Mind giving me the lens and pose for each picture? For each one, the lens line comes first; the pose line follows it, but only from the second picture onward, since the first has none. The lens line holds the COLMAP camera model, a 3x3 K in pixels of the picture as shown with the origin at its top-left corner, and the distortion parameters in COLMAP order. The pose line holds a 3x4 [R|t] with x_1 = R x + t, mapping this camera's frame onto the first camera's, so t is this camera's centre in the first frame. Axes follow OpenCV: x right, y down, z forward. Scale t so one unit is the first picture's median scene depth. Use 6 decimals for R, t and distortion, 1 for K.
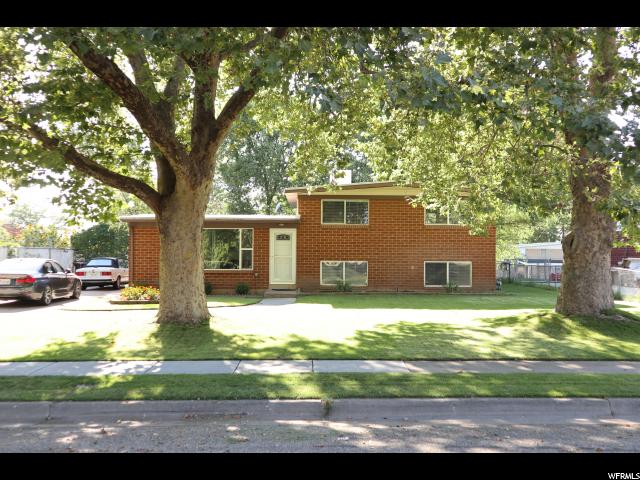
lens RADIAL K [[695.5, 0, 320.0], [0, 695.5, 240.0], [0, 0, 1]] dist [-0.007654, -0.004457]
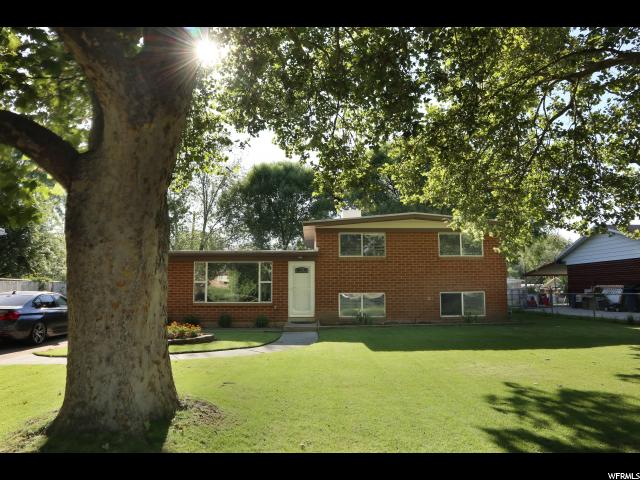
lens RADIAL K [[439.4, 0, 320.0], [0, 439.4, 240.0], [0, 0, 1]] dist [-0.094261, 0.002266]
pose [[0.999892, -0.010098, 0.010664, -0.032675], [0.011064, 0.995438, -0.094764, 0.013247], [-0.009659, 0.094872, 0.995443, 0.361276]]
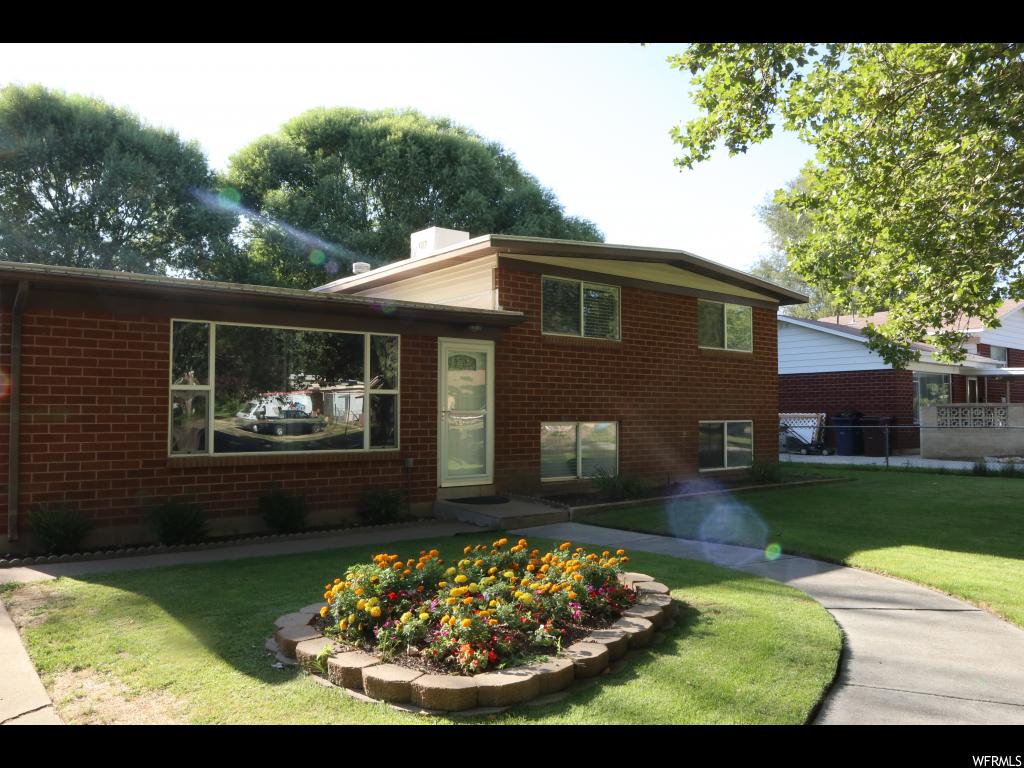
lens RADIAL K [[770.3, 0, 512.0], [0, 770.3, 384.0], [0, 0, 1]] dist [-0.007502, -0.002556]
pose [[0.783773, 0.020711, 0.620702, -0.297143], [-0.012176, 0.999764, -0.017984, 0.015820], [-0.620928, 0.006537, 0.783840, 0.658781]]
